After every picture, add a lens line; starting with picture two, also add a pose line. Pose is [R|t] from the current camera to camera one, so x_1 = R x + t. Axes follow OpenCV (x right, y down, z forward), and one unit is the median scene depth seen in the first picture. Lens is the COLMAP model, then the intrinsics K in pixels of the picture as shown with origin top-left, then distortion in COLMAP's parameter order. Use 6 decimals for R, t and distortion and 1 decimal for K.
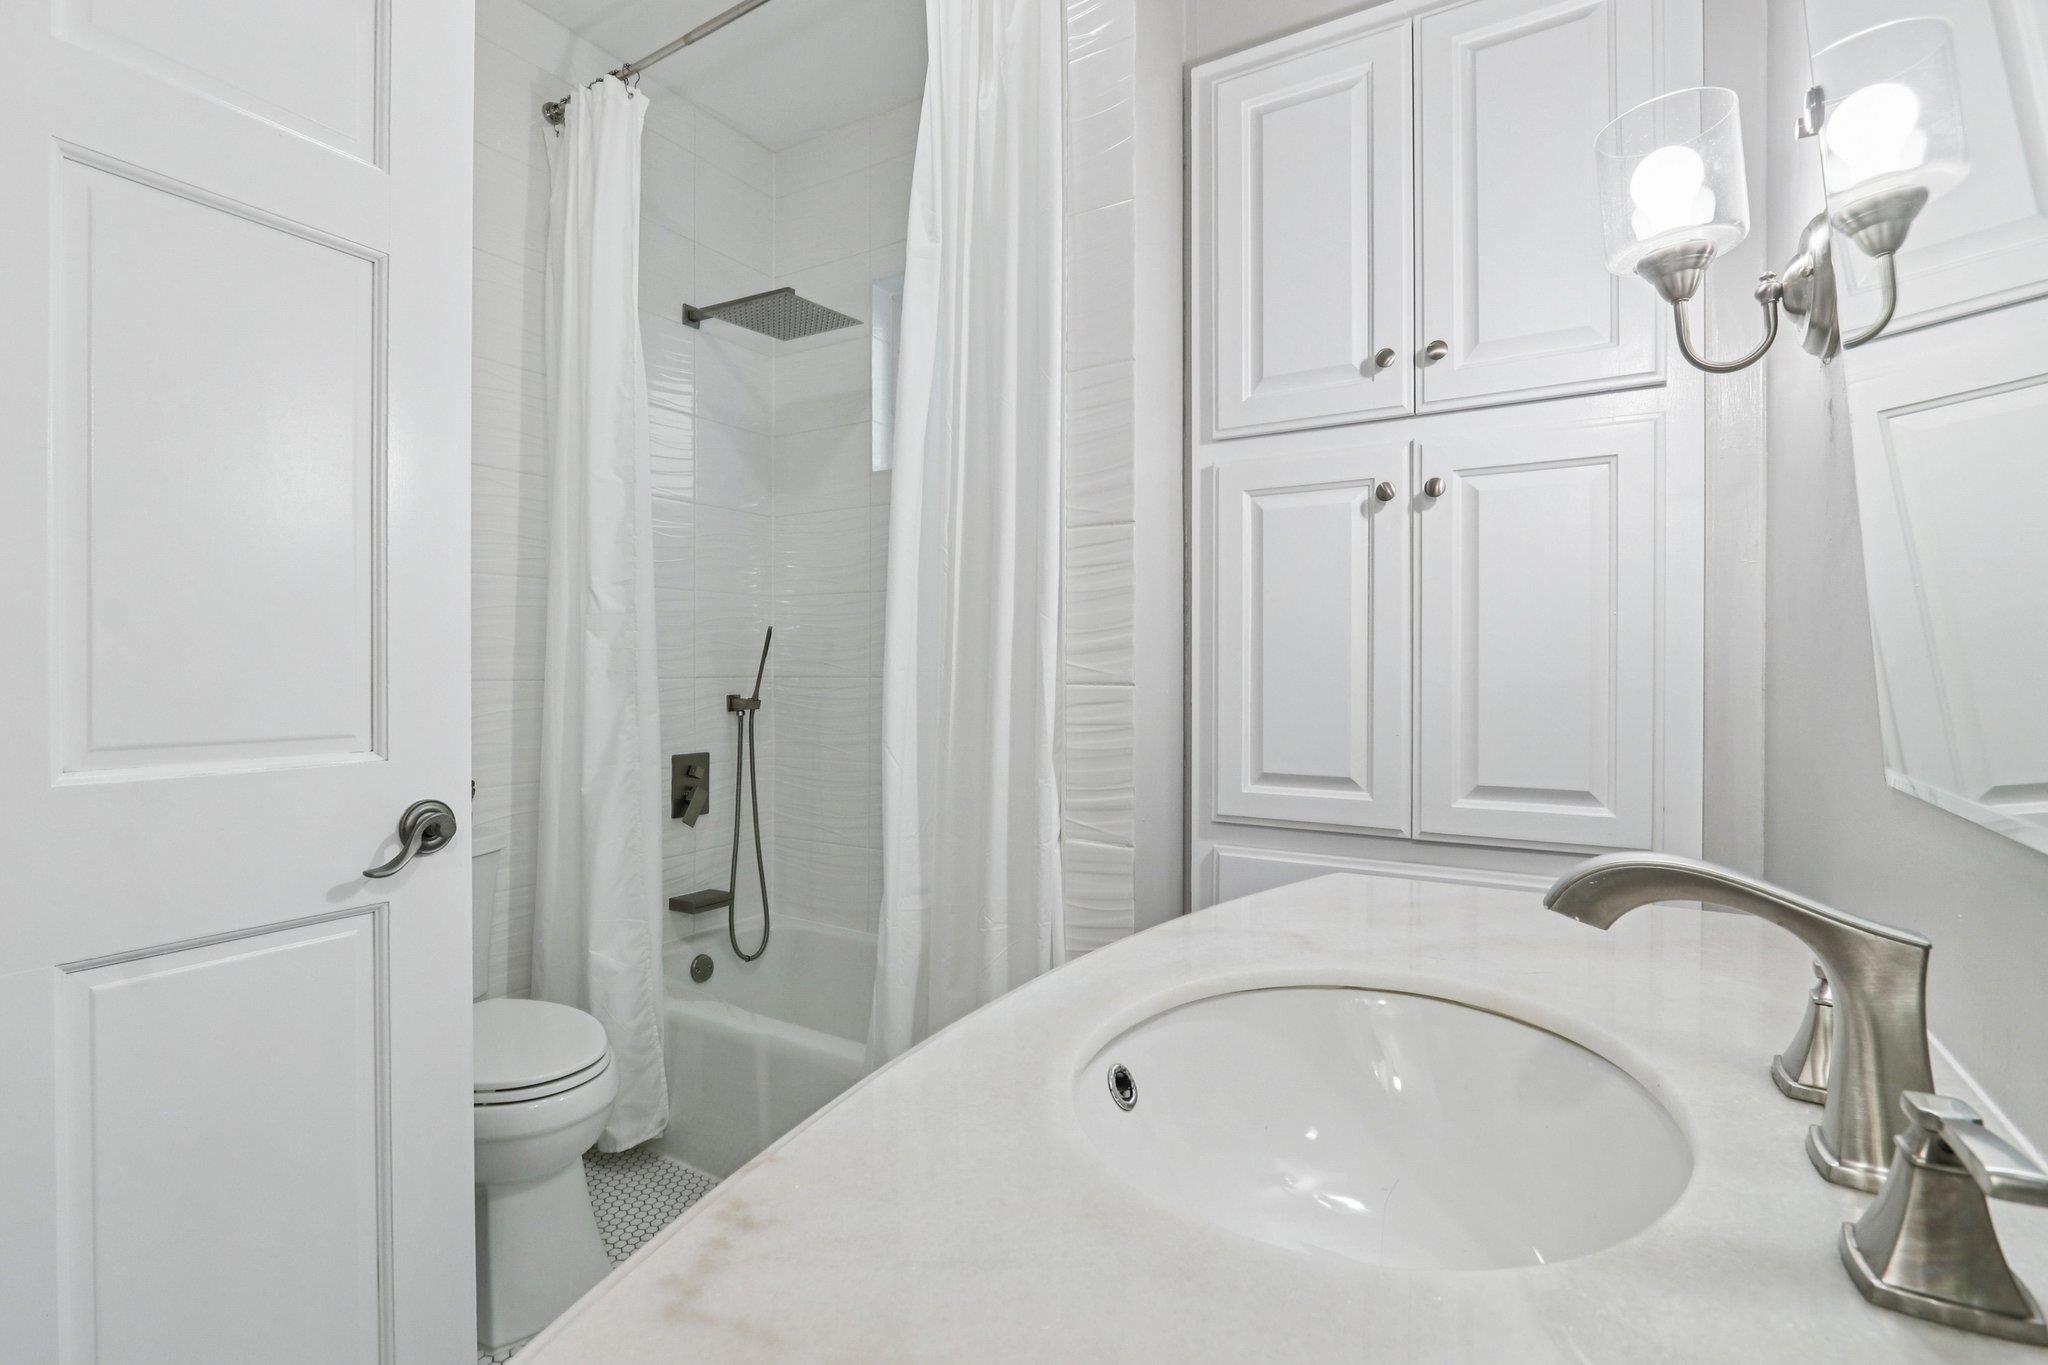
lens RADIAL K [[979.8, 0, 1022.1], [0, 979.8, 695.4], [0, 0, 1]] dist [-0.019313, 0.002904]
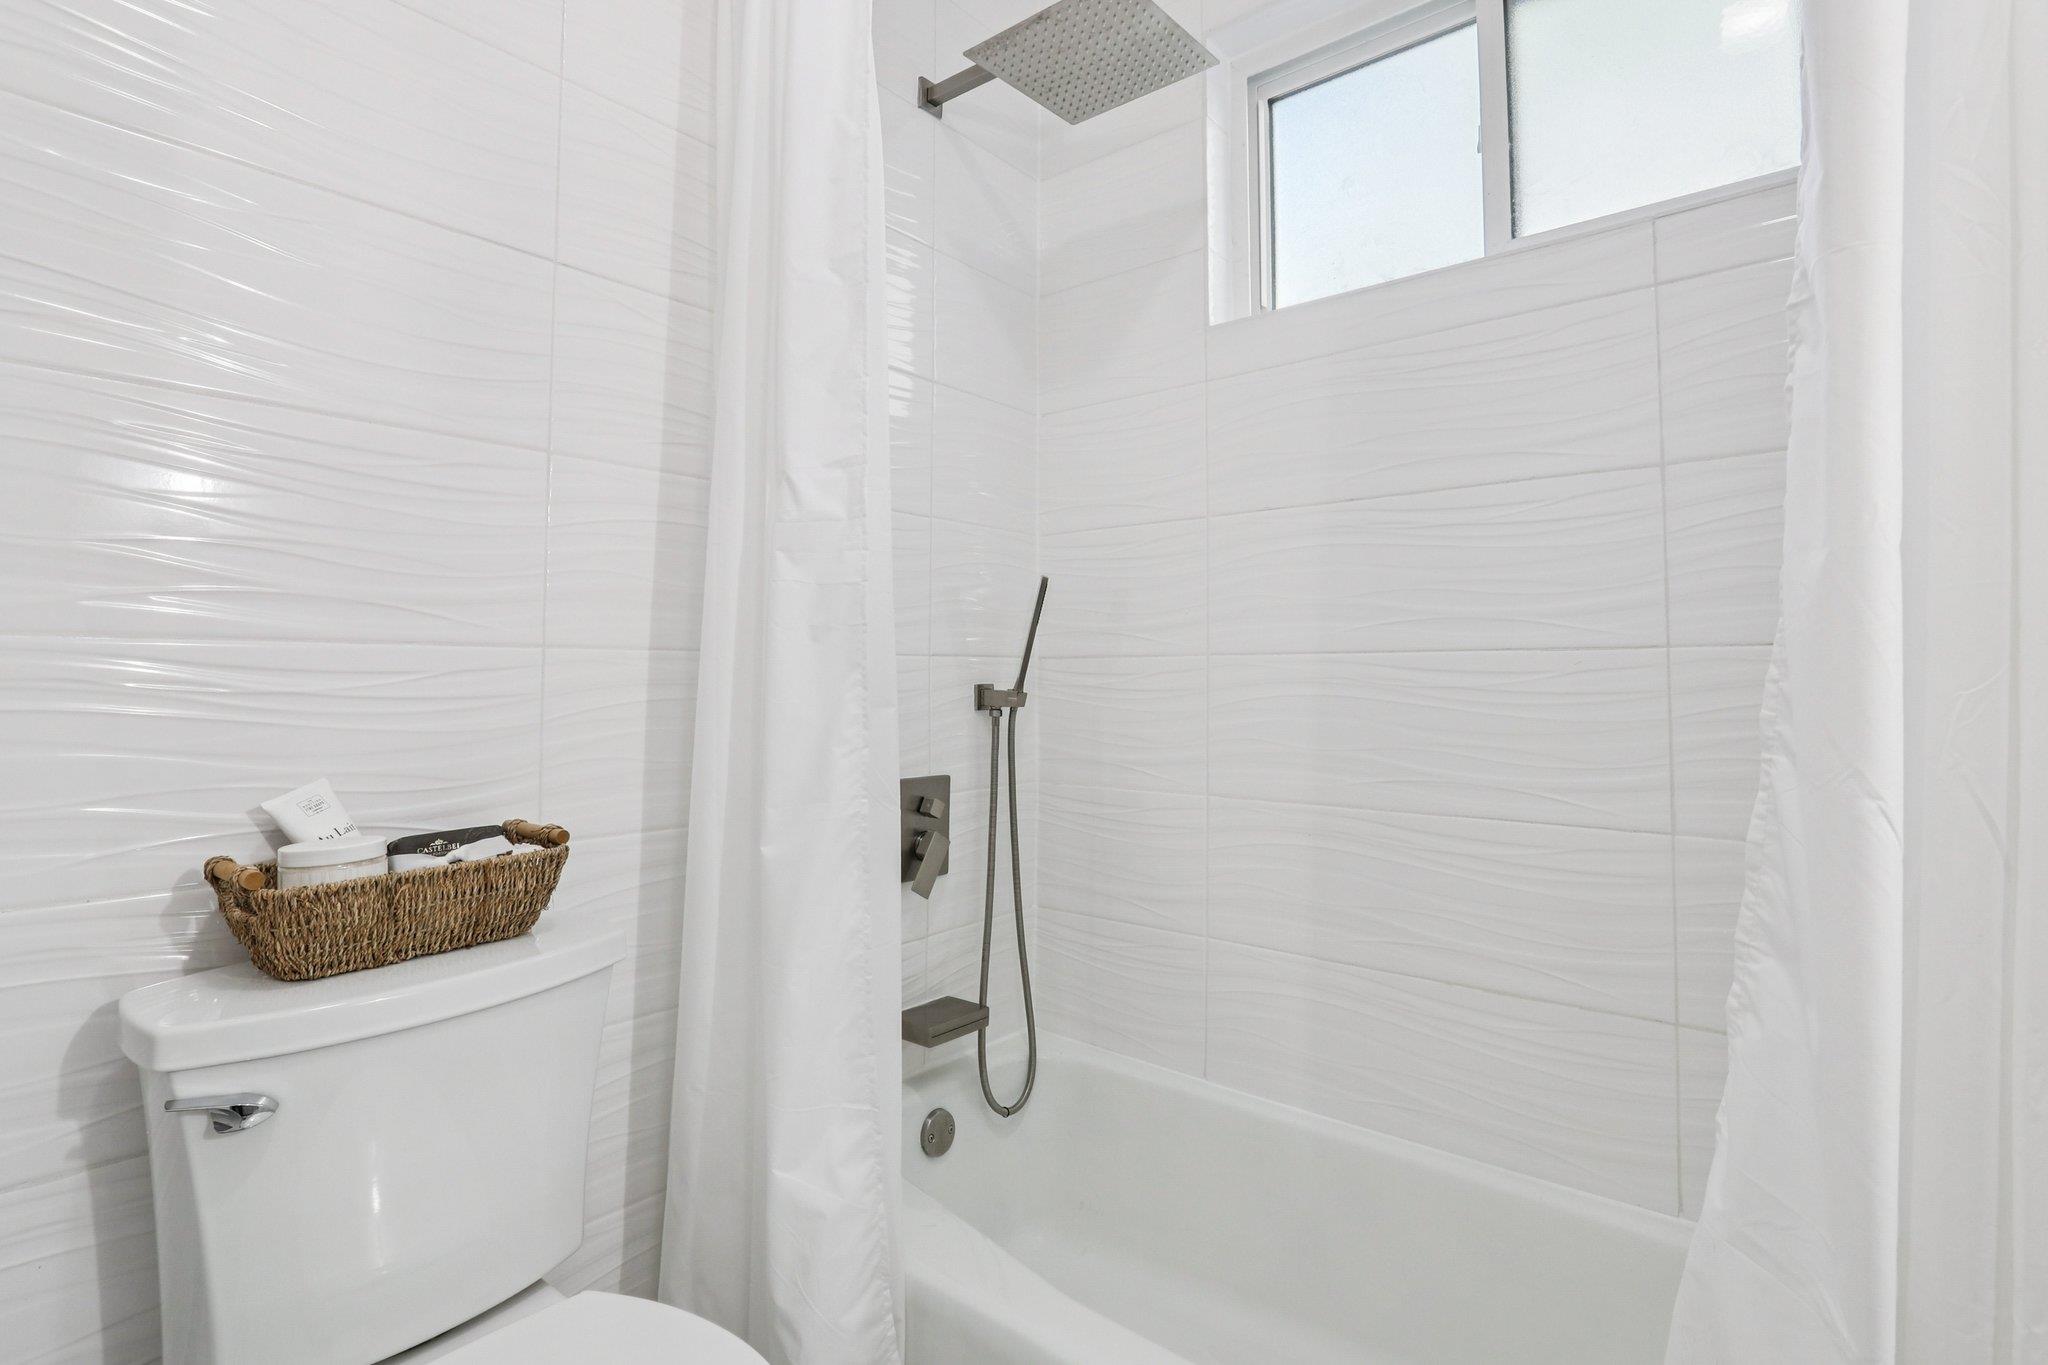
lens RADIAL K [[979.8, 0, 1029.3], [0, 979.8, 667.8], [0, 0, 1]] dist [-0.019313, 0.002904]
pose [[0.990625, 0.002961, -0.136576, -0.185829], [-0.008672, 0.999112, -0.041238, 0.015383], [0.136332, 0.042036, 0.989771, 0.387368]]
